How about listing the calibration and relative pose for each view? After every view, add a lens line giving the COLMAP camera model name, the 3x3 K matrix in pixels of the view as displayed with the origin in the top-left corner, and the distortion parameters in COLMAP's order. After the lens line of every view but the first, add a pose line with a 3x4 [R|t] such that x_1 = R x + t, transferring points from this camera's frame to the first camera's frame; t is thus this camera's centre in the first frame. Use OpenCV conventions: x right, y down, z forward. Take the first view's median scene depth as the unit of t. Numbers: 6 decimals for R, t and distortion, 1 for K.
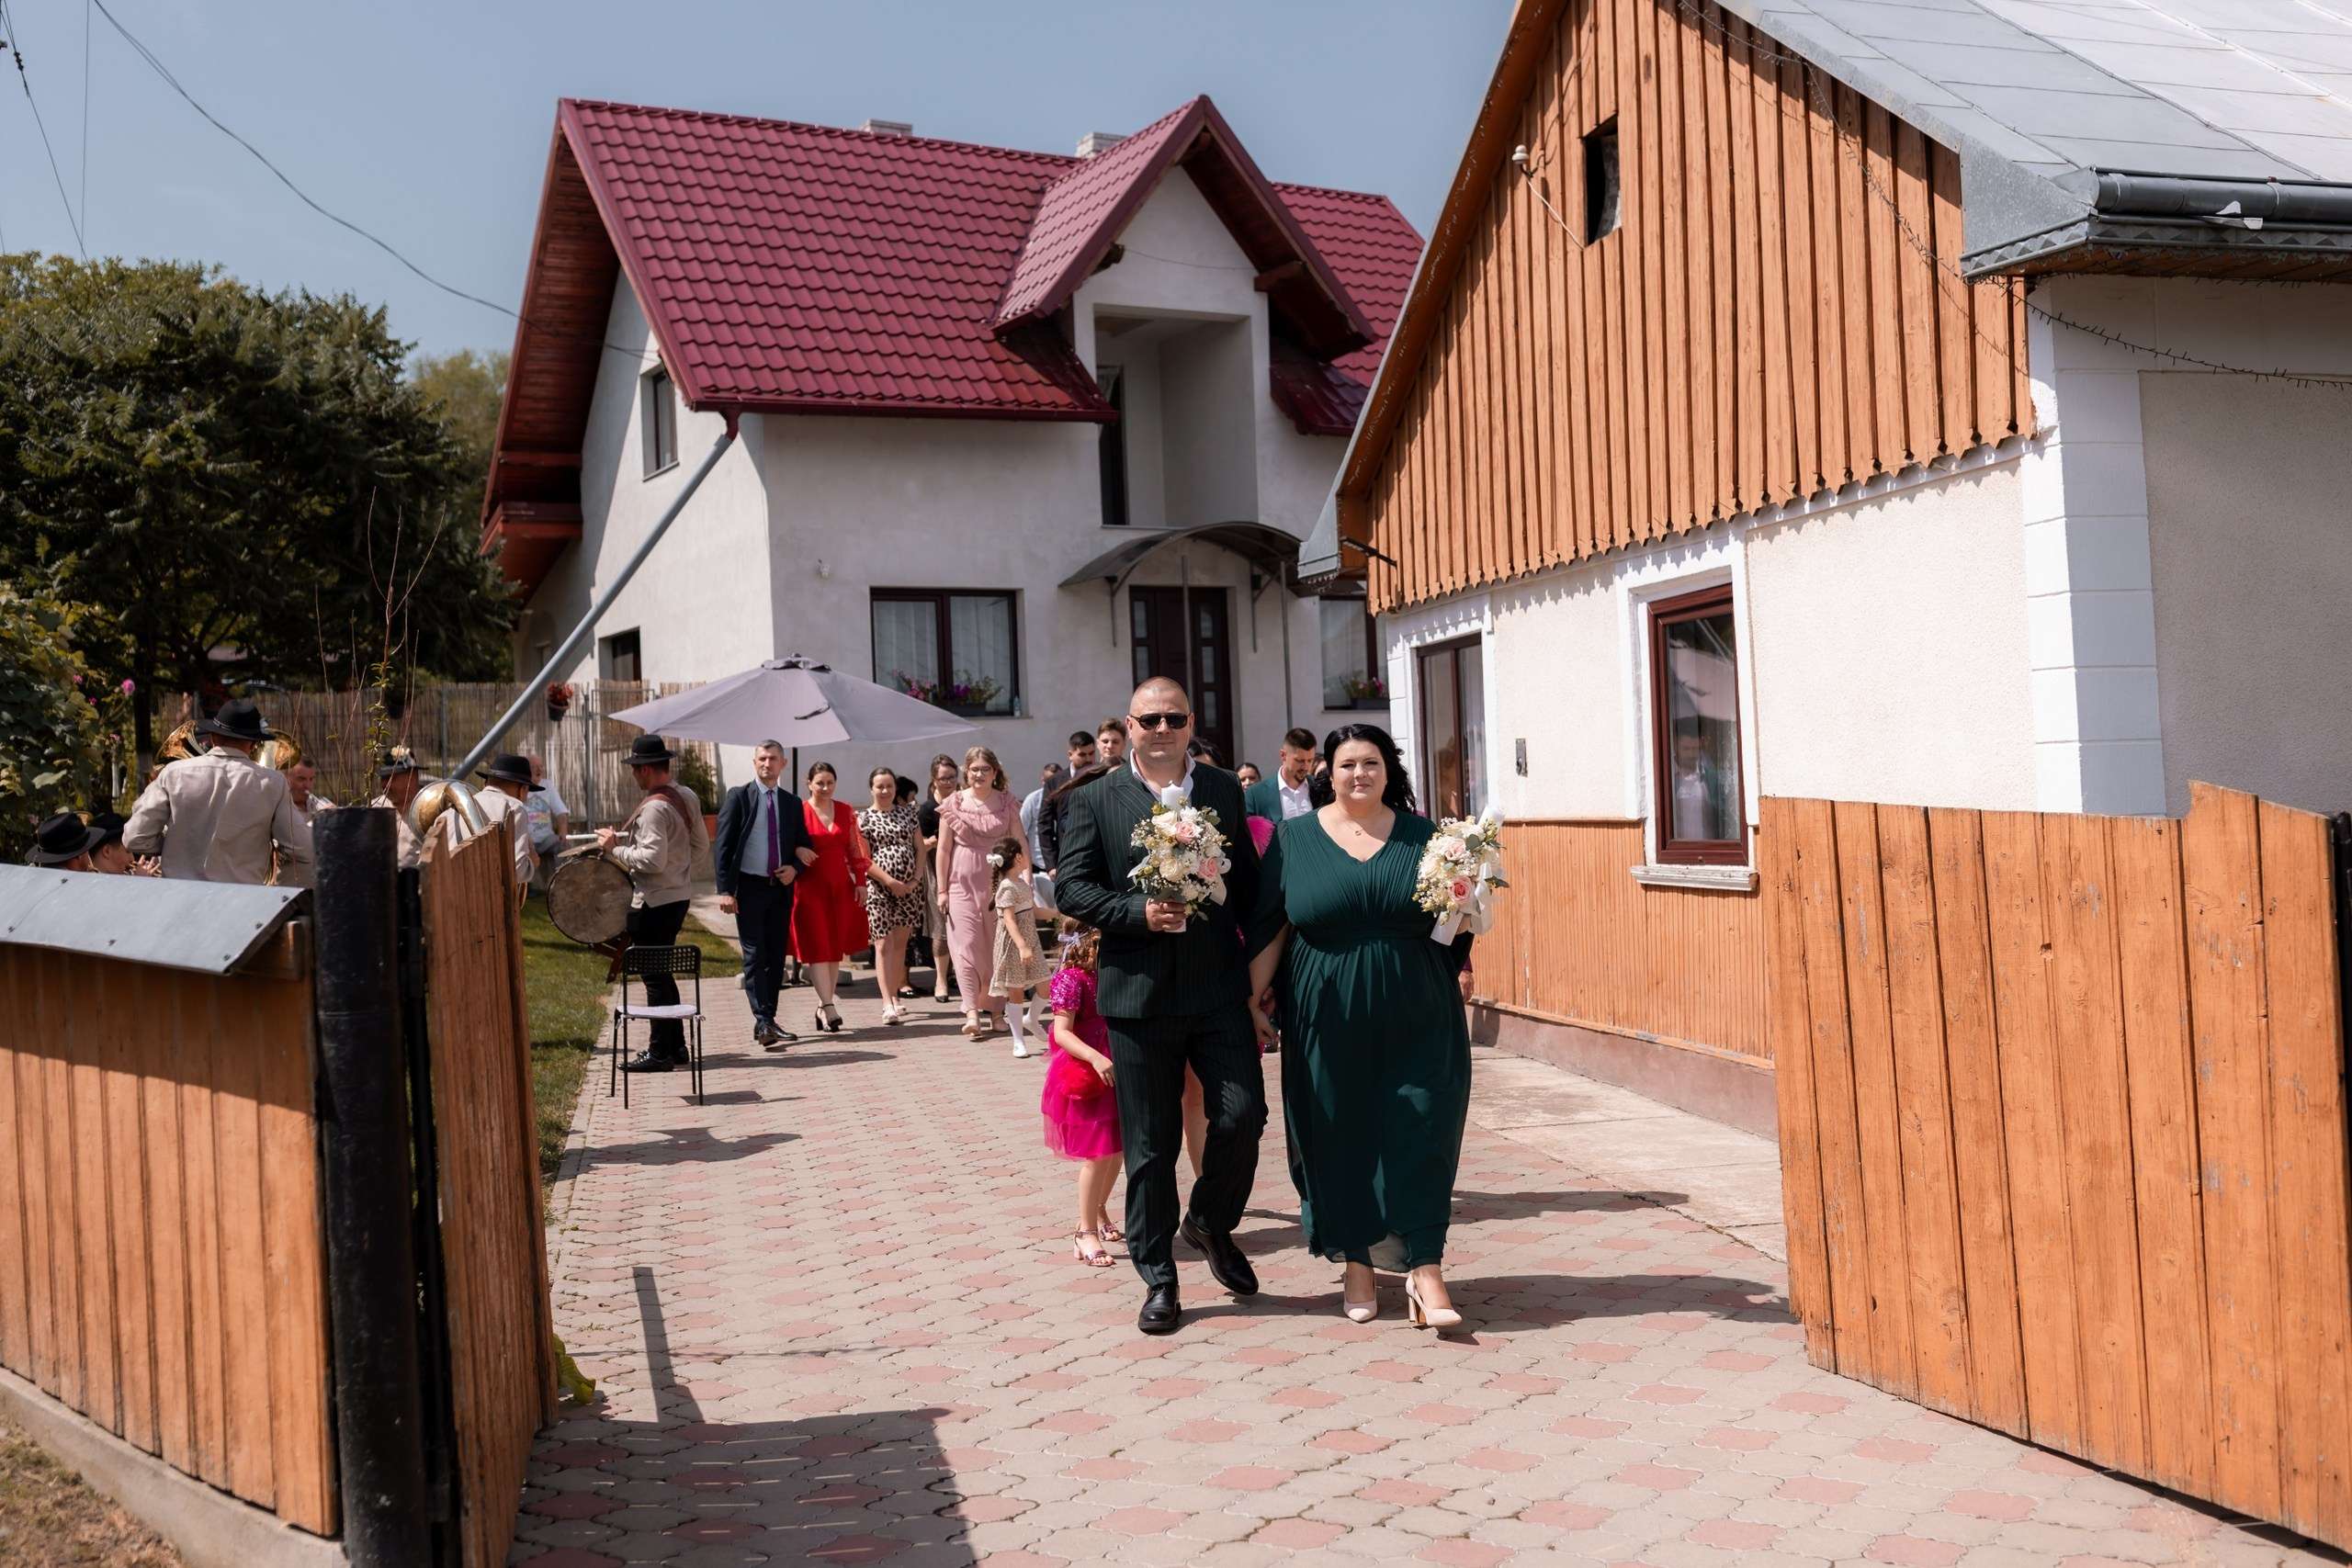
lens RADIAL K [[2460.2, 0, 1175.2], [0, 2460.2, 784.8], [0, 0, 1]] dist [-0.013102, 0.000000]
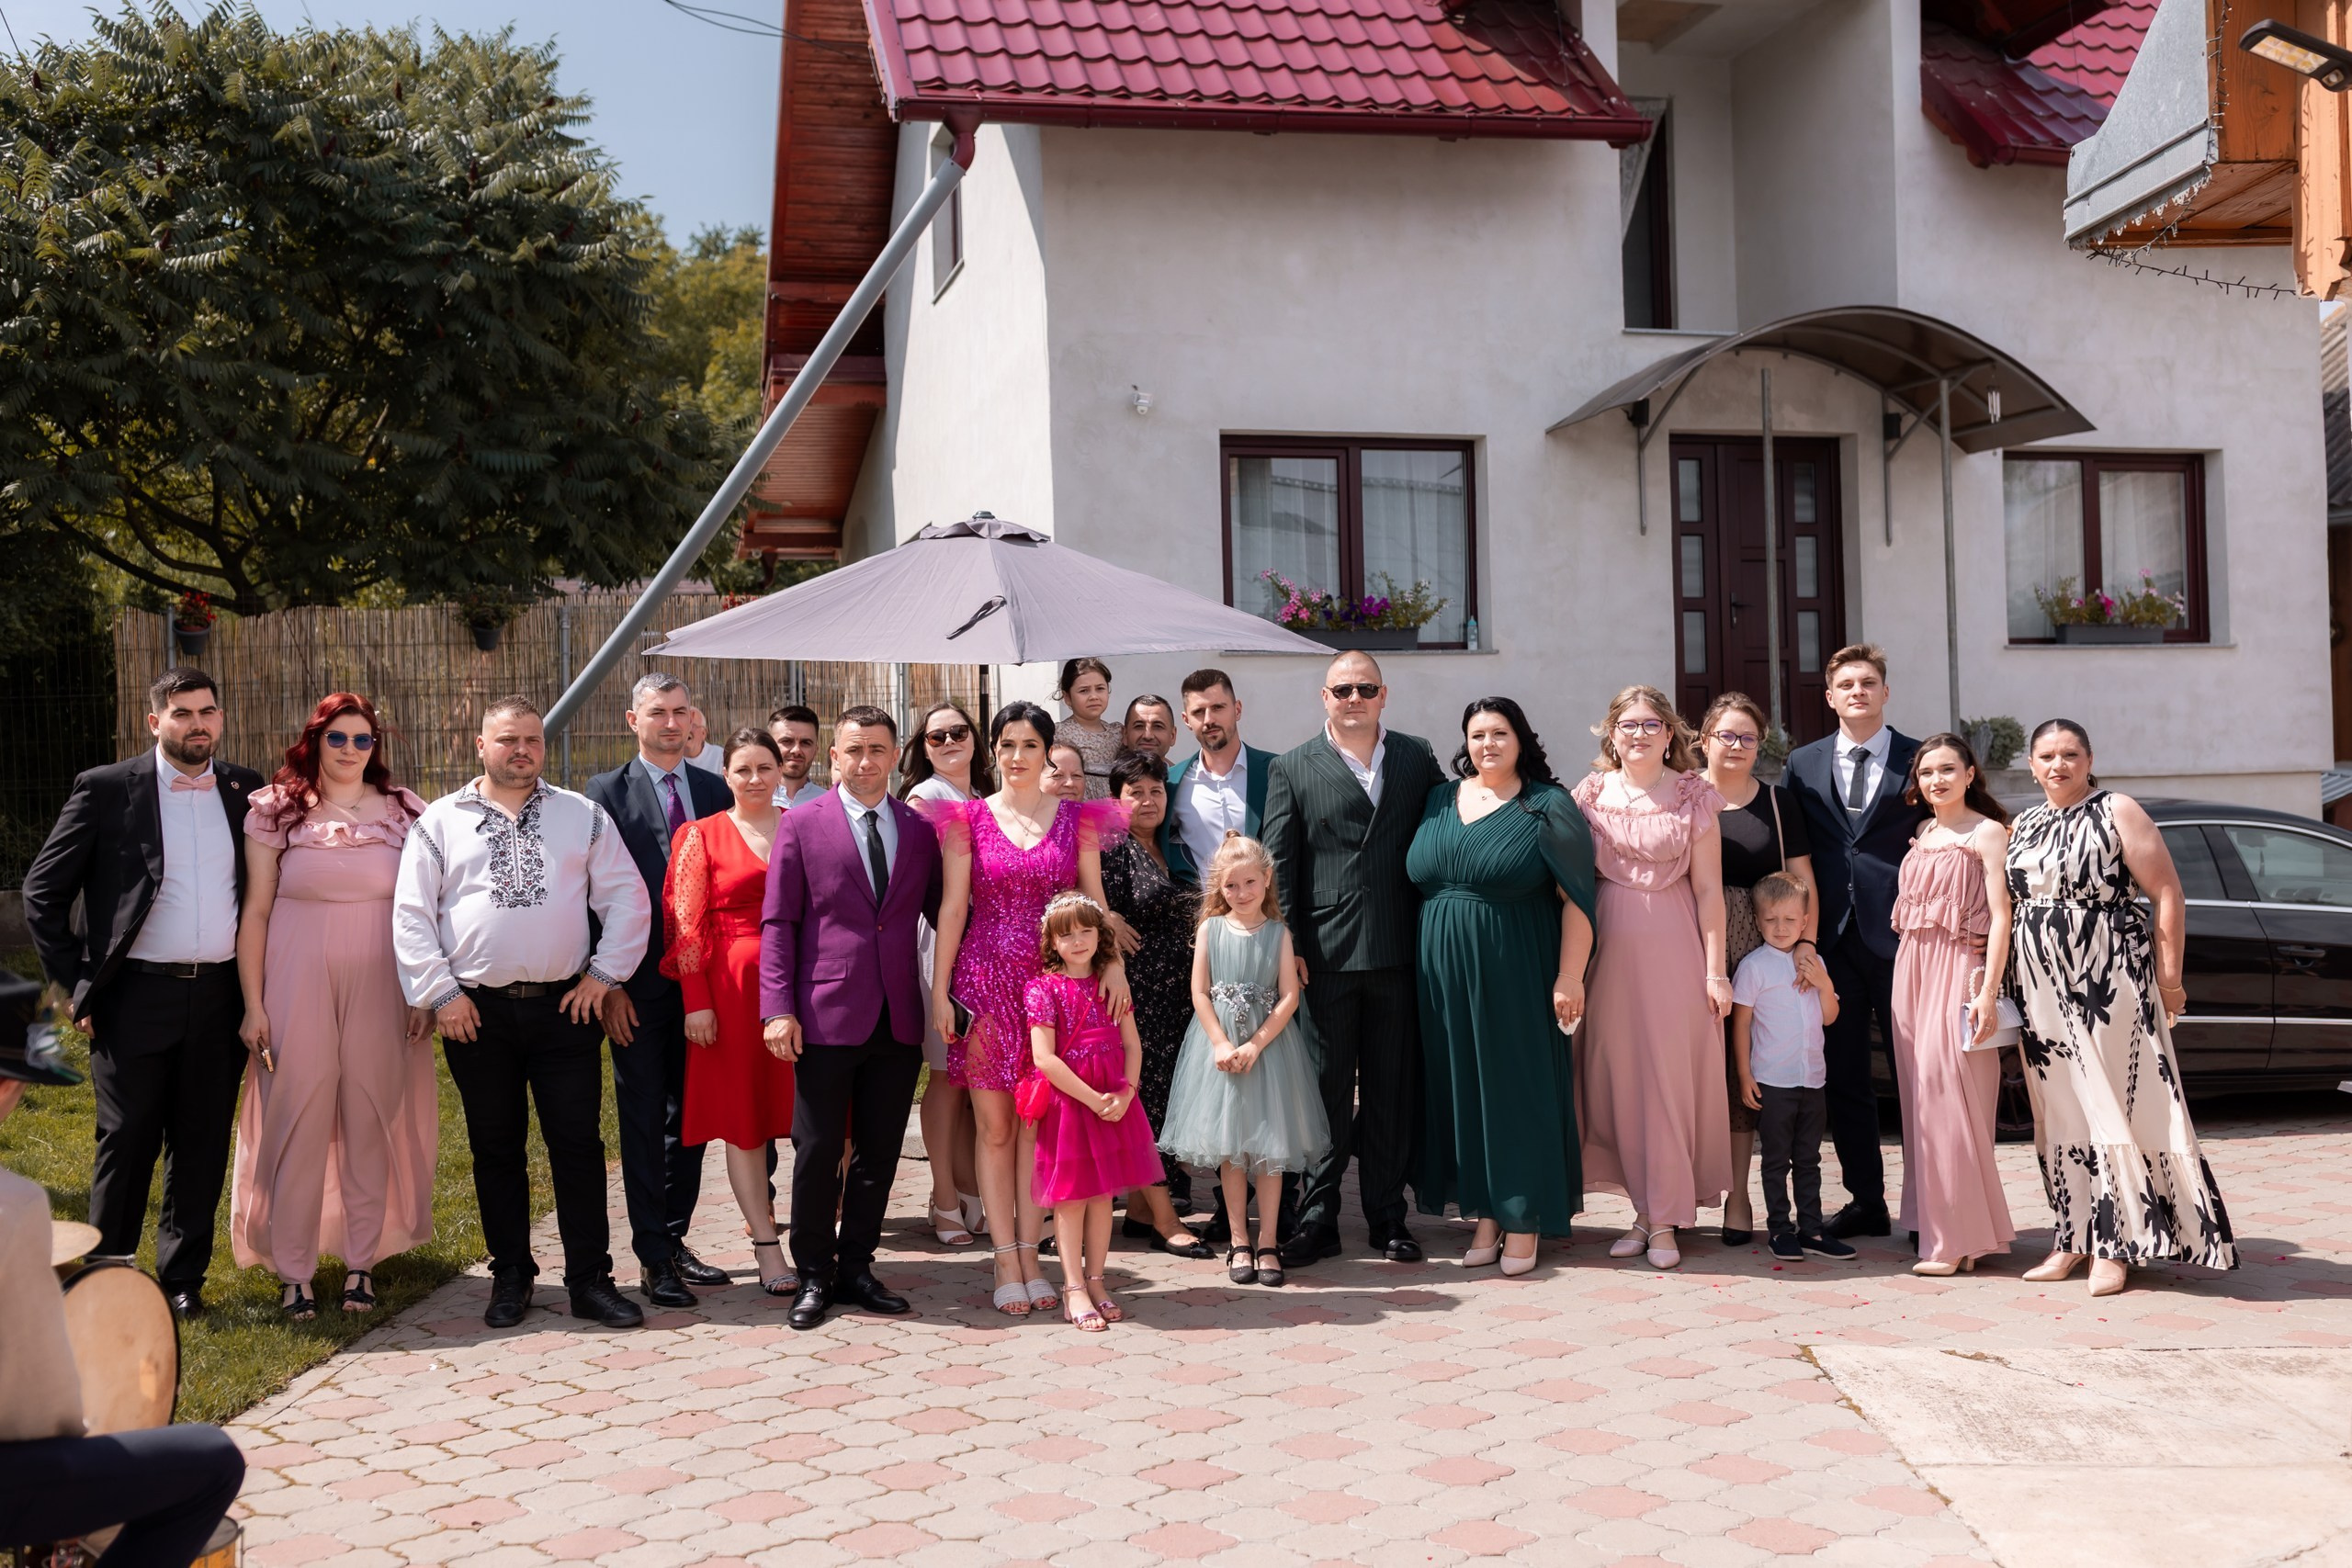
lens RADIAL K [[2460.2, 0, 1171.8], [0, 2460.2, 842.3], [0, 0, 1]] dist [-0.013102, 0.000000]
pose [[0.970400, 0.017026, -0.240904, 0.009242], [-0.009604, 0.999443, 0.031949, 0.000099], [0.241314, -0.028690, 0.970023, 0.396658]]
